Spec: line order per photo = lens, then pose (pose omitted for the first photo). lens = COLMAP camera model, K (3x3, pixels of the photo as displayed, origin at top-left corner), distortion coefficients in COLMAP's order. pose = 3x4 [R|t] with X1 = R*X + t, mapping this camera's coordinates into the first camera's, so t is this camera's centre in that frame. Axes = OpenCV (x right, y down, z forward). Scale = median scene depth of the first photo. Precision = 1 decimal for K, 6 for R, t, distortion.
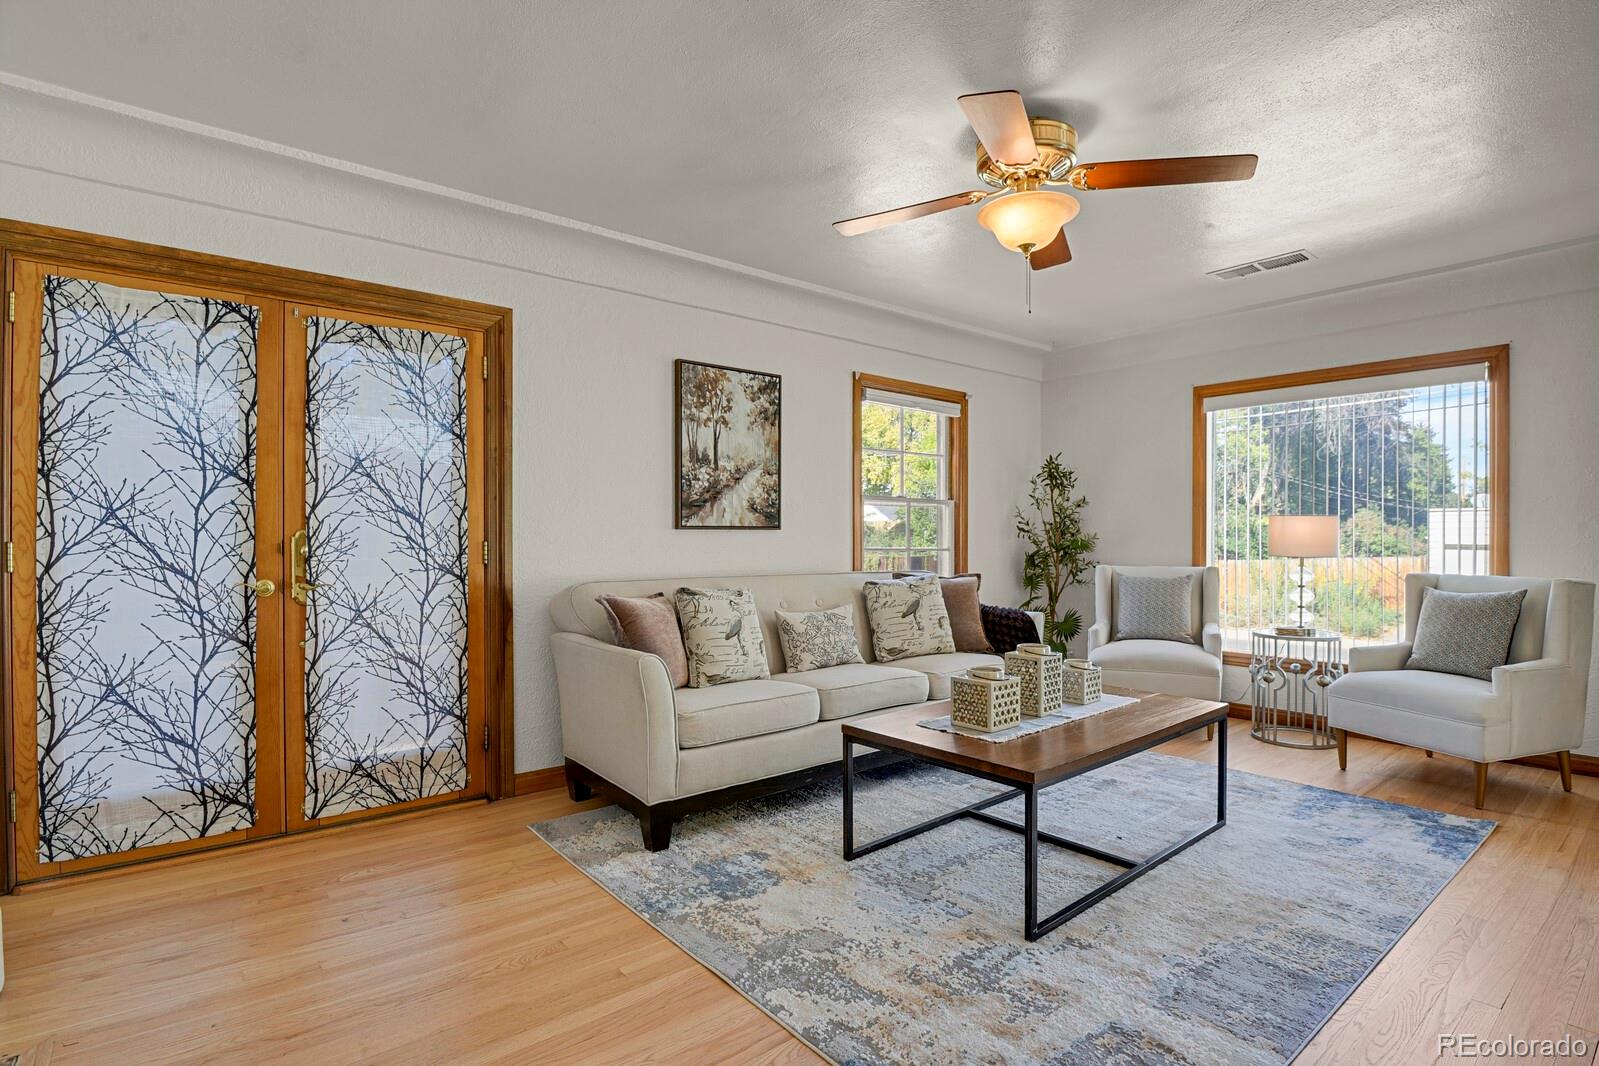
lens RADIAL K [[782.2, 0, 801.7], [0, 782.2, 539.8], [0, 0, 1]] dist [-0.022875, -0.004547]
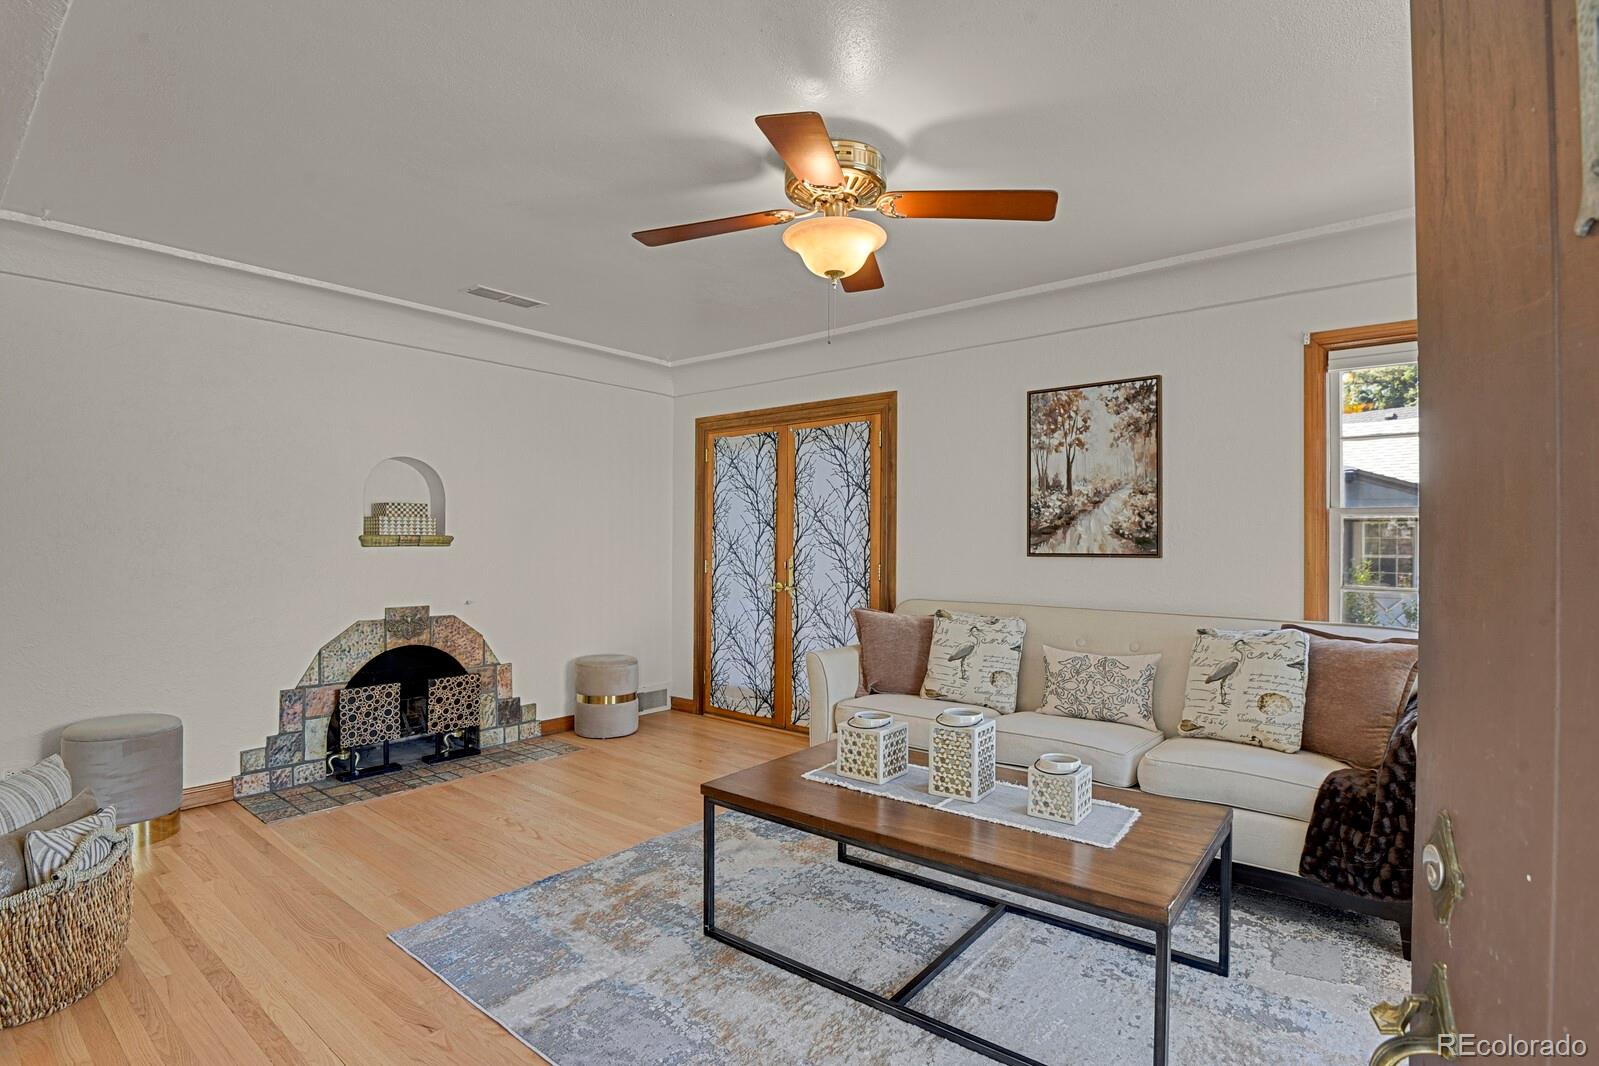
lens RADIAL K [[782.2, 0, 801.7], [0, 782.2, 539.8], [0, 0, 1]] dist [-0.022875, -0.004547]
pose [[0.194624, -0.002956, -0.980874, 0.785310], [-0.005893, 0.999974, -0.004183, -0.029001], [0.980860, 0.006595, 0.194601, 0.499159]]
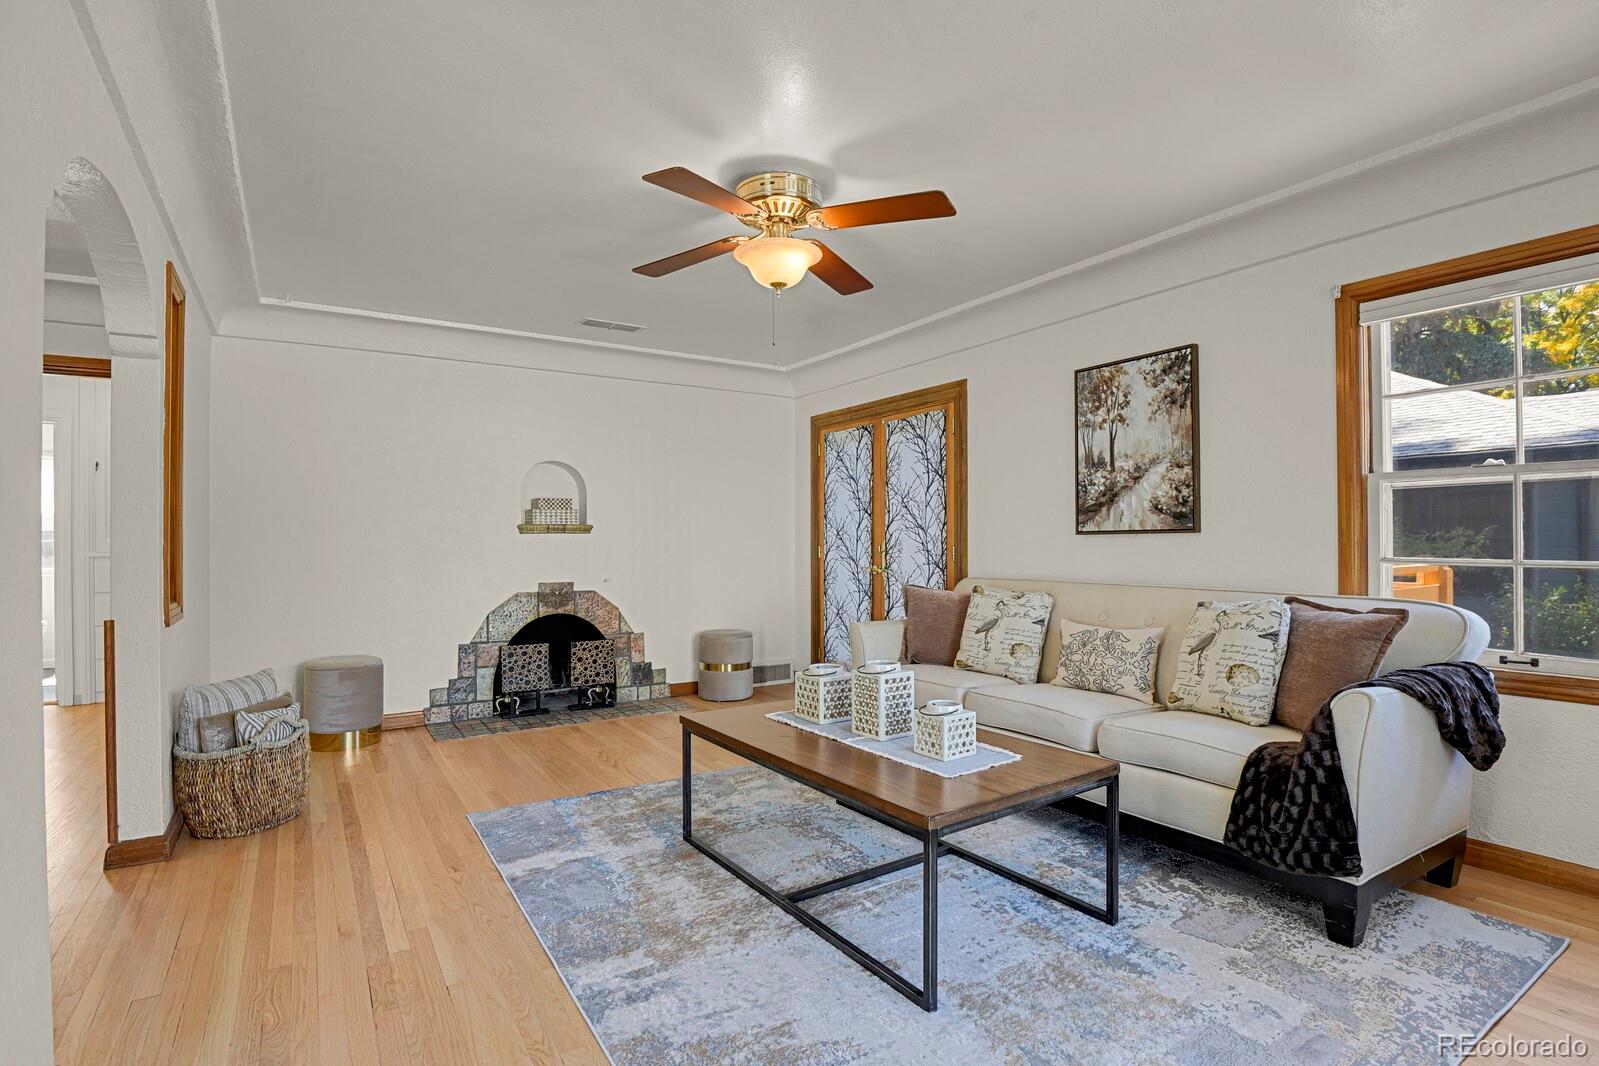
lens RADIAL K [[782.2, 0, 801.7], [0, 782.2, 539.8], [0, 0, 1]] dist [-0.022875, -0.004547]
pose [[-0.114864, -0.003971, -0.993373, 0.899090], [0.002679, 0.999987, -0.004307, -0.003181], [0.993378, -0.003156, -0.114852, 0.746241]]
